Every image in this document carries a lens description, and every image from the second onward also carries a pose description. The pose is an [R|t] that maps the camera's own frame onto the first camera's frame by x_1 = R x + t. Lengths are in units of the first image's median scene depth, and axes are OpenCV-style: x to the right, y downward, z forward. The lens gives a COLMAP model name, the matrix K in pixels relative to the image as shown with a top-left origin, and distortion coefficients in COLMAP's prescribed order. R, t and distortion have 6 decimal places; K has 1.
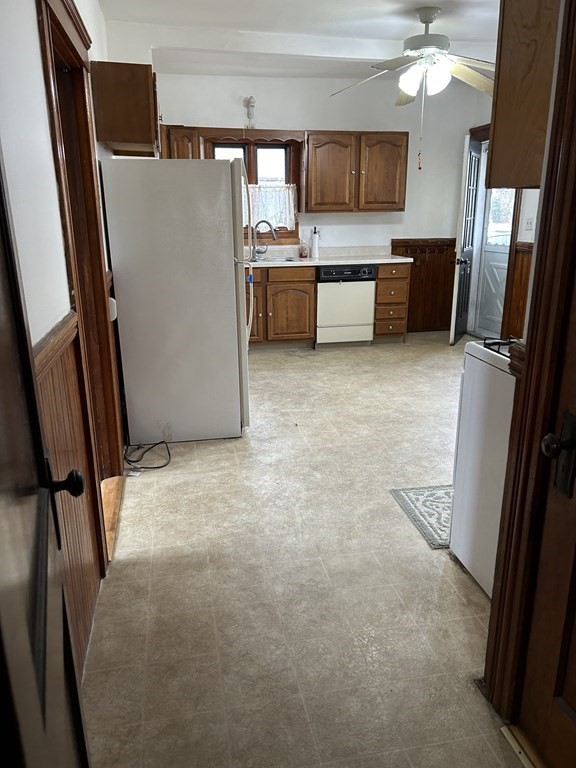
lens RADIAL K [[578.8, 0, 284.8], [0, 578.8, 385.4], [0, 0, 1]] dist [0.049734, -0.057795]
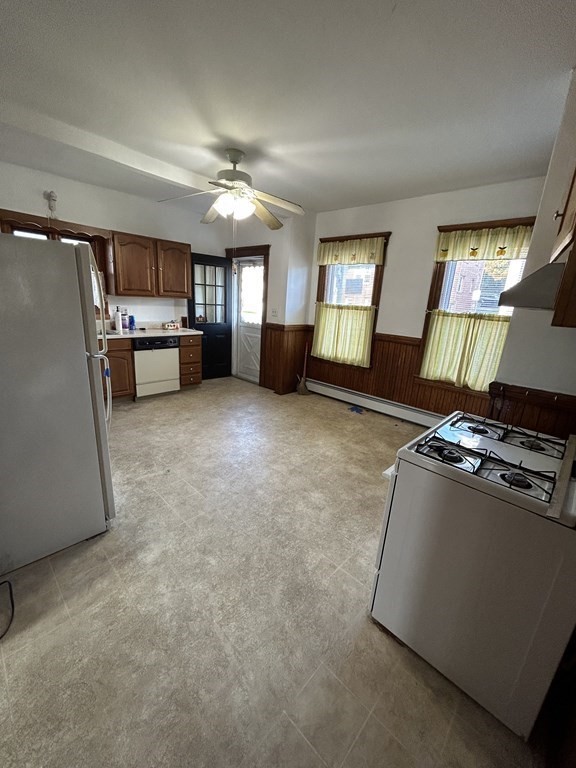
lens RADIAL K [[309.1, 0, 289.4], [0, 309.1, 383.2], [0, 0, 1]] dist [-0.001824, 0.000921]
pose [[0.809873, -0.098030, 0.578356, -0.072582], [0.101728, 0.994470, 0.026109, -0.098393], [-0.577717, 0.037690, 0.815366, 0.275707]]
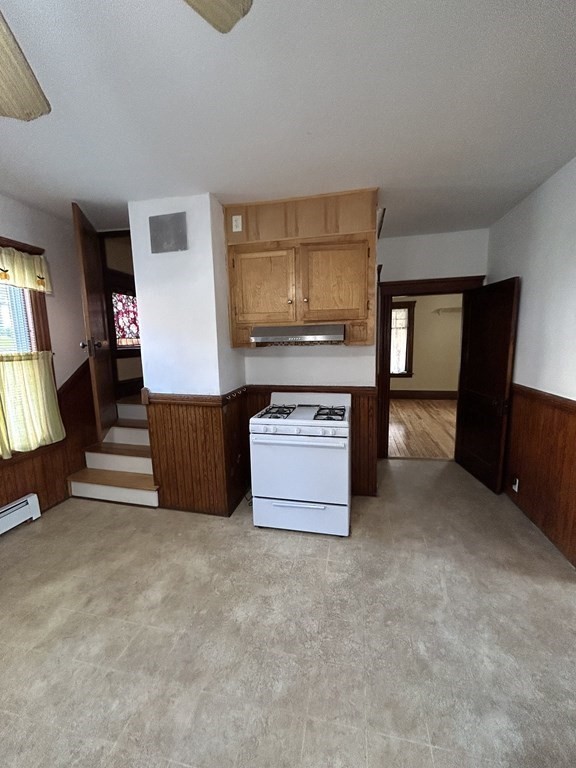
lens RADIAL K [[309.1, 0, 293.2], [0, 309.1, 383.3], [0, 0, 1]] dist [-0.001824, 0.000921]
pose [[-0.922507, -0.024938, 0.385173, 0.040445], [0.137924, 0.910726, 0.389300, -0.254059], [-0.360496, 0.412257, -0.836712, 0.785728]]
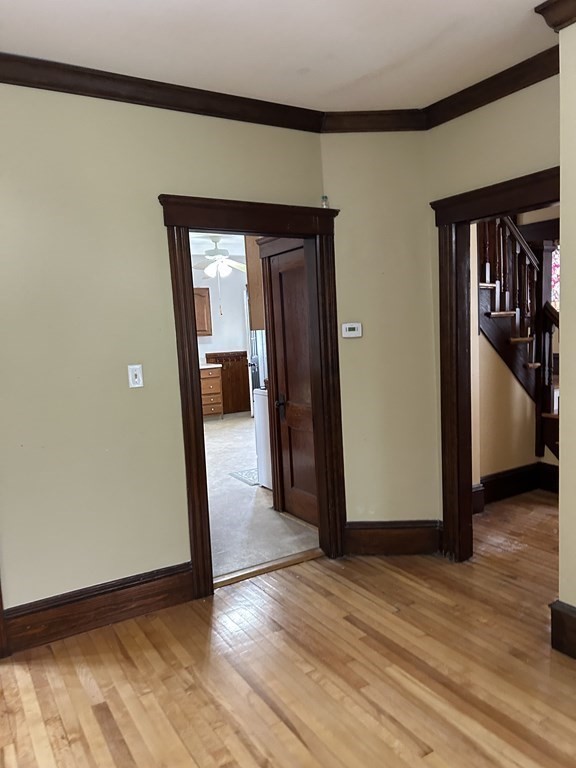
lens RADIAL K [[578.8, 0, 288.9], [0, 578.8, 386.0], [0, 0, 1]] dist [0.049734, -0.057795]
pose [[0.939745, -0.075656, 0.333401, -0.147325], [0.140831, 0.974288, -0.175868, 0.152574], [-0.311523, 0.212224, 0.926237, -0.538593]]
